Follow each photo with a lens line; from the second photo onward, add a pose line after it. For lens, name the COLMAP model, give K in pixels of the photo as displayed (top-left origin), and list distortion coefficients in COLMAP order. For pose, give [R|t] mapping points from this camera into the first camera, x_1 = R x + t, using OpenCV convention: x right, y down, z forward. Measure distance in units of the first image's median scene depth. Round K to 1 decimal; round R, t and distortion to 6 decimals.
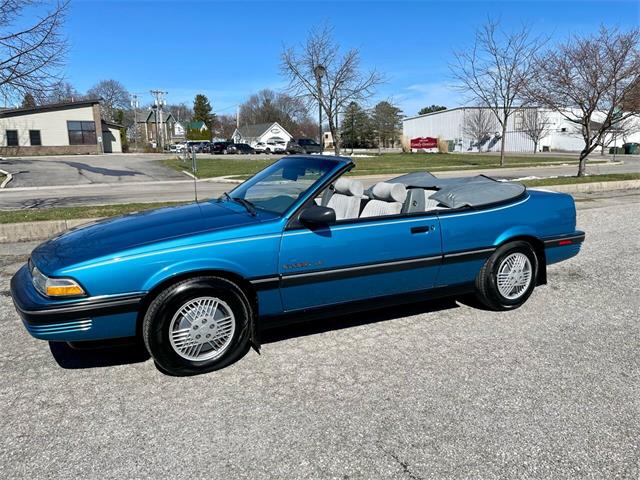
lens RADIAL K [[488.5, 0, 320.6], [0, 488.5, 238.2], [0, 0, 1]] dist [0.080924, -0.108291]
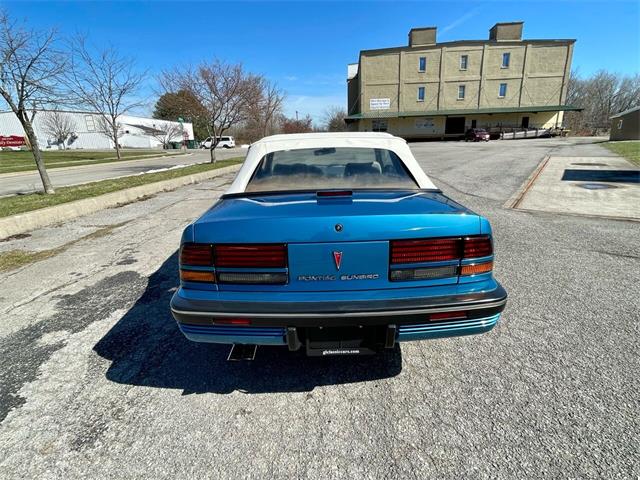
lens RADIAL K [[336.5, 0, 321.7], [0, 336.5, 239.0], [0, 0, 1]] dist [-0.005481, 0.001494]
pose [[0.541838, -0.235316, 0.806870, -0.090354], [0.161558, 0.971265, 0.174769, -0.015277], [-0.824810, 0.035660, 0.564285, 0.103074]]
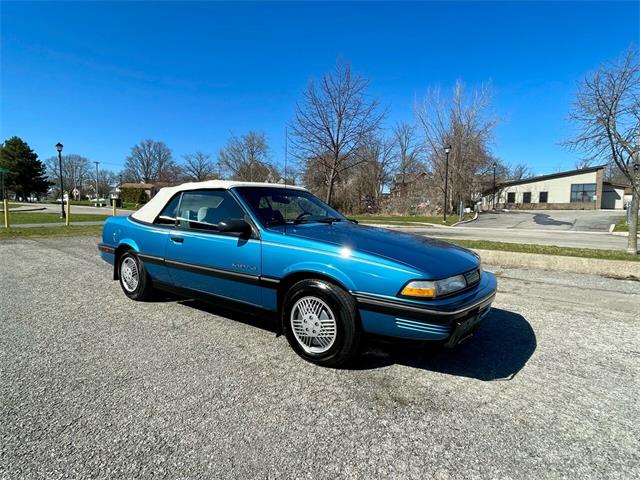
lens RADIAL K [[336.5, 0, 316.3], [0, 336.5, 243.0], [0, 0, 1]] dist [-0.001678, -0.006706]
pose [[0.348526, 0.114082, -0.930330, 0.154379], [-0.180096, 0.982221, 0.052977, -0.018912], [0.919834, 0.149085, 0.362876, 0.146567]]
